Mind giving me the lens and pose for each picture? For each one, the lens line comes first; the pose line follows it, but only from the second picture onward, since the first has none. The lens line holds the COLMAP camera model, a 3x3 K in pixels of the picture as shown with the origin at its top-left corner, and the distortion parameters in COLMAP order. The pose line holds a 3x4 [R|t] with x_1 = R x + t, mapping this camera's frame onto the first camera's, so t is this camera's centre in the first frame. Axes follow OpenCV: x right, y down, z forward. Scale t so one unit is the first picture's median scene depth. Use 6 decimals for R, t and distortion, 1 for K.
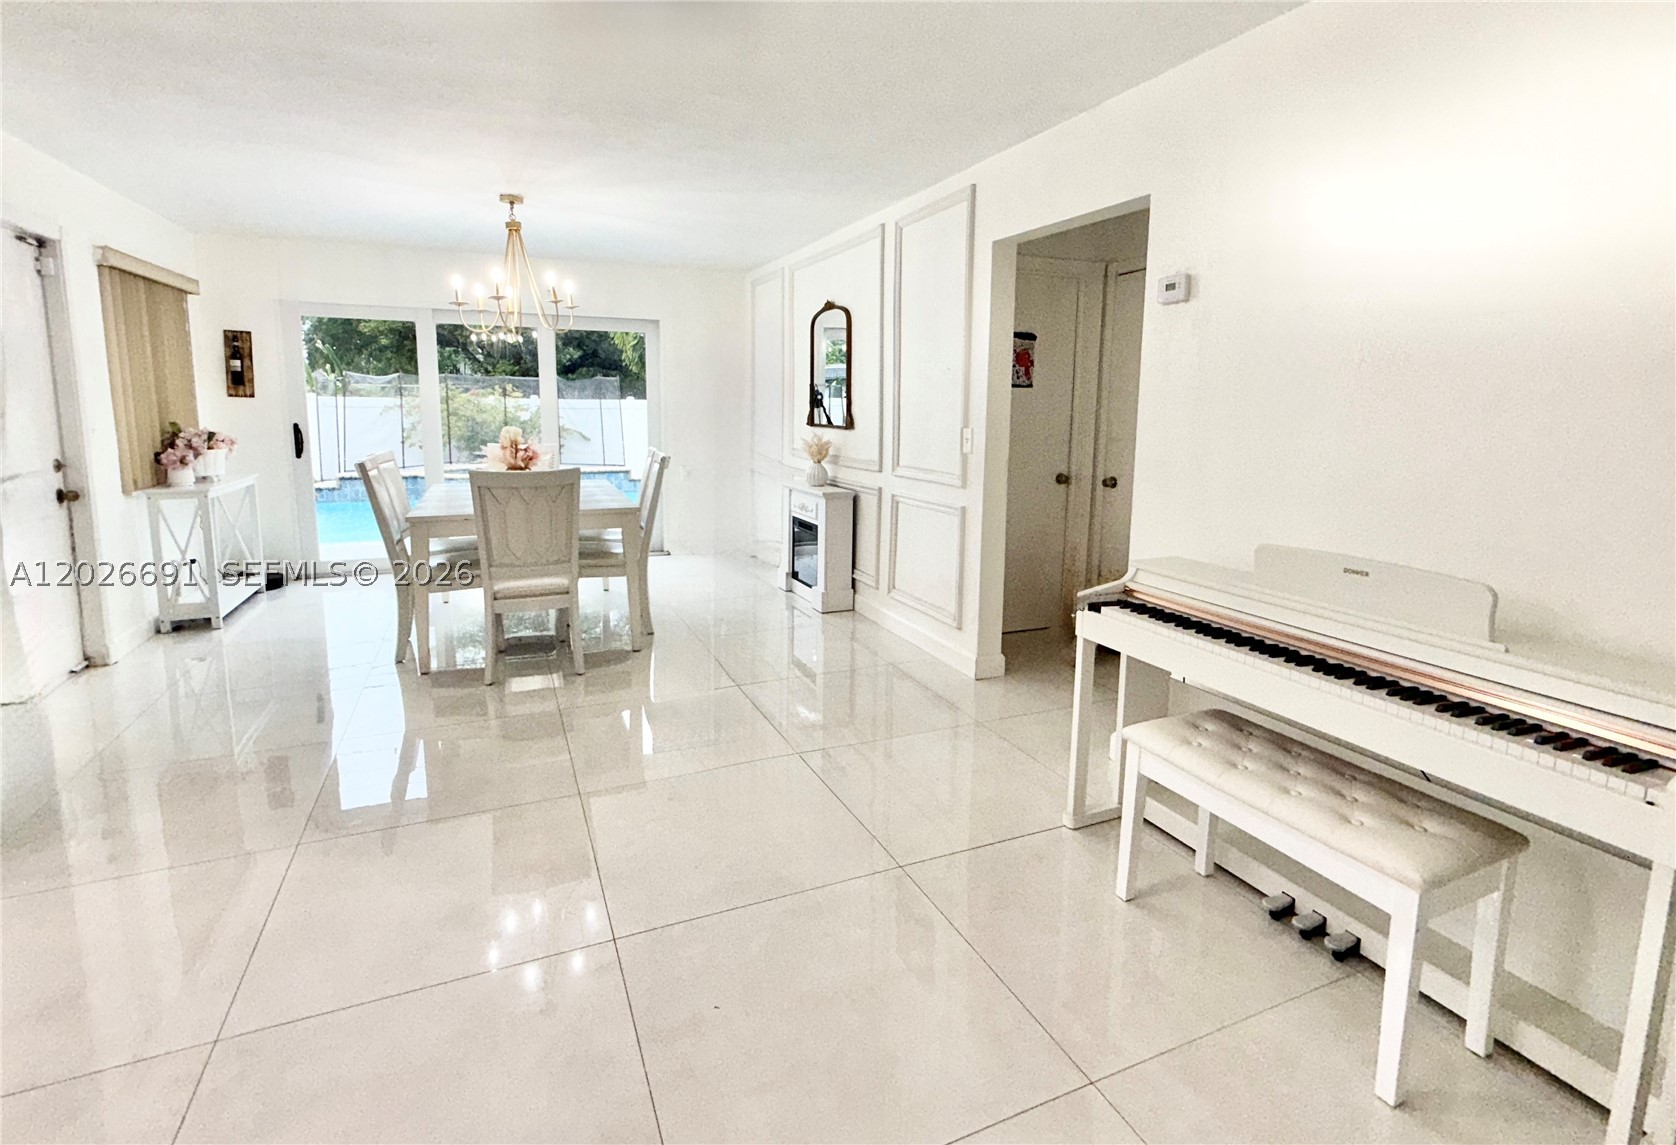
lens RADIAL K [[788.7, 0, 836.1], [0, 788.7, 510.8], [0, 0, 1]] dist [0.001193, -0.008073]
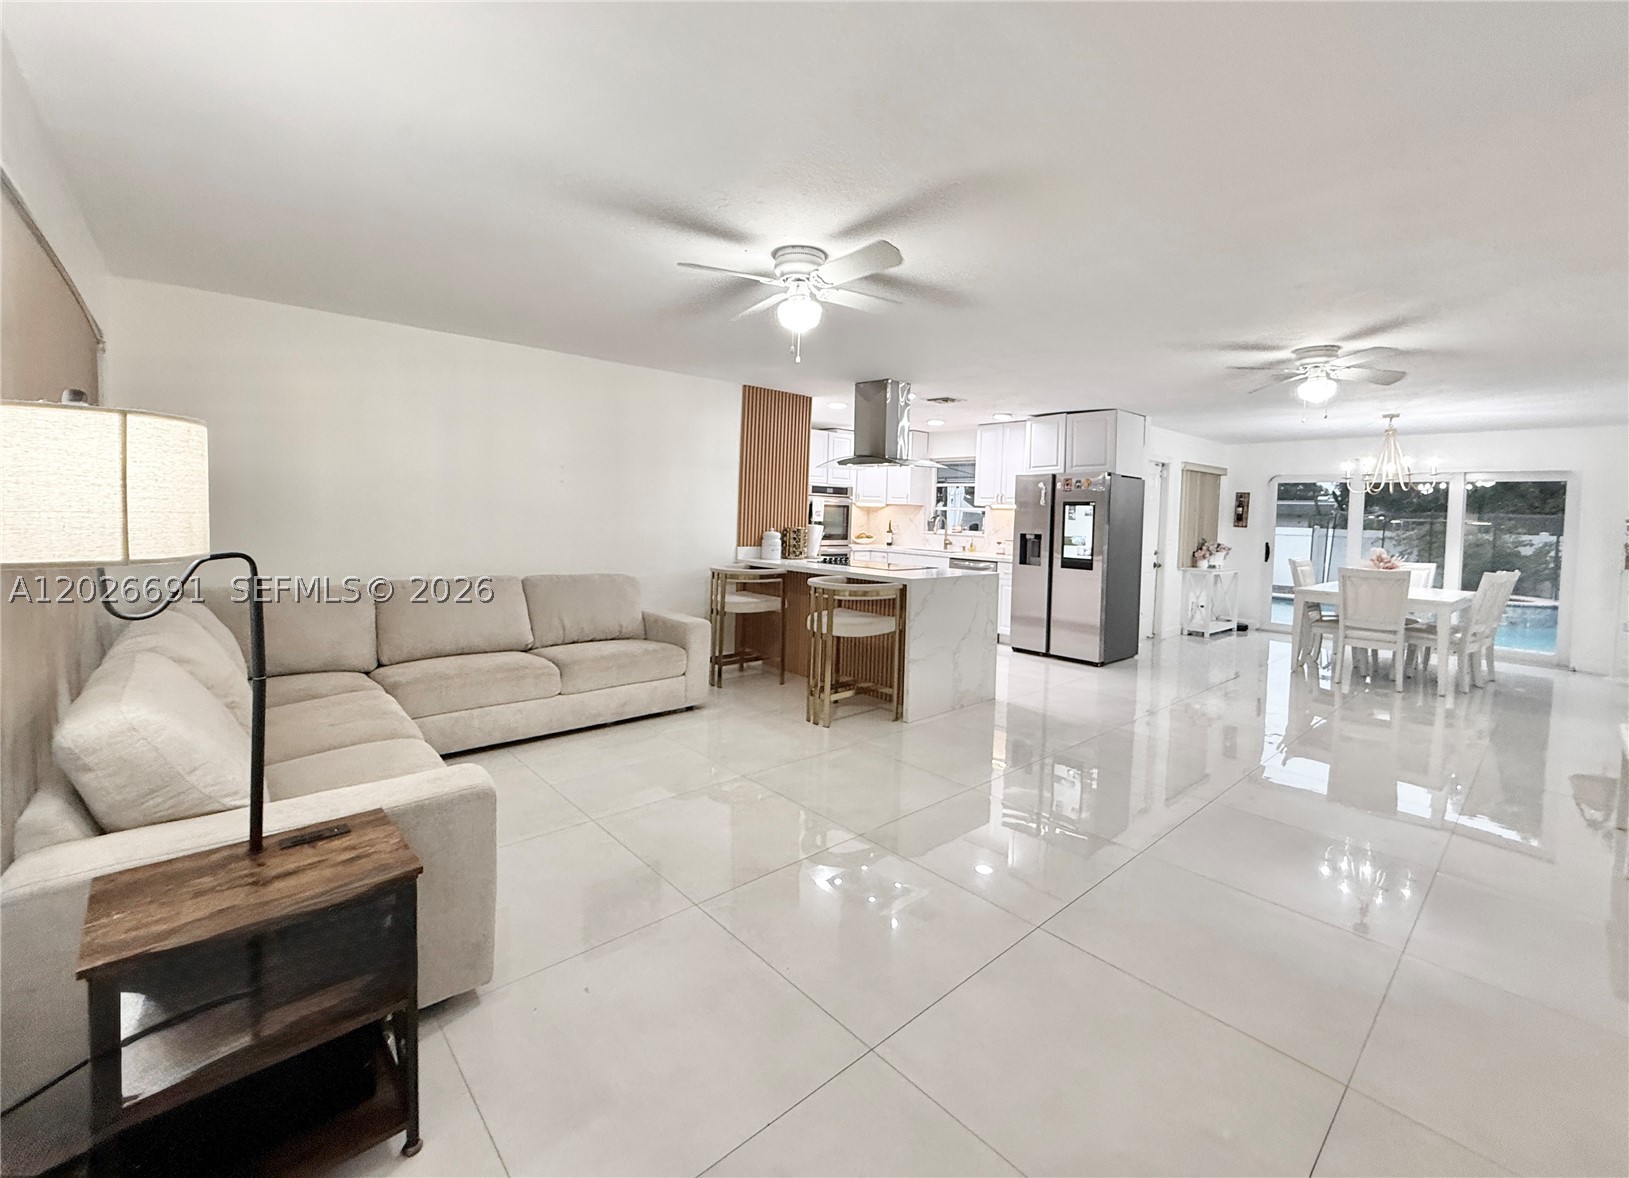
lens RADIAL K [[679.8, 0, 808.6], [0, 679.8, 547.4], [0, 0, 1]] dist [0.000288, -0.000006]
pose [[0.312170, 0.044555, -0.948981, 0.537669], [-0.154405, 0.987998, -0.004405, 0.079580], [0.937395, 0.147902, 0.315303, -0.542883]]
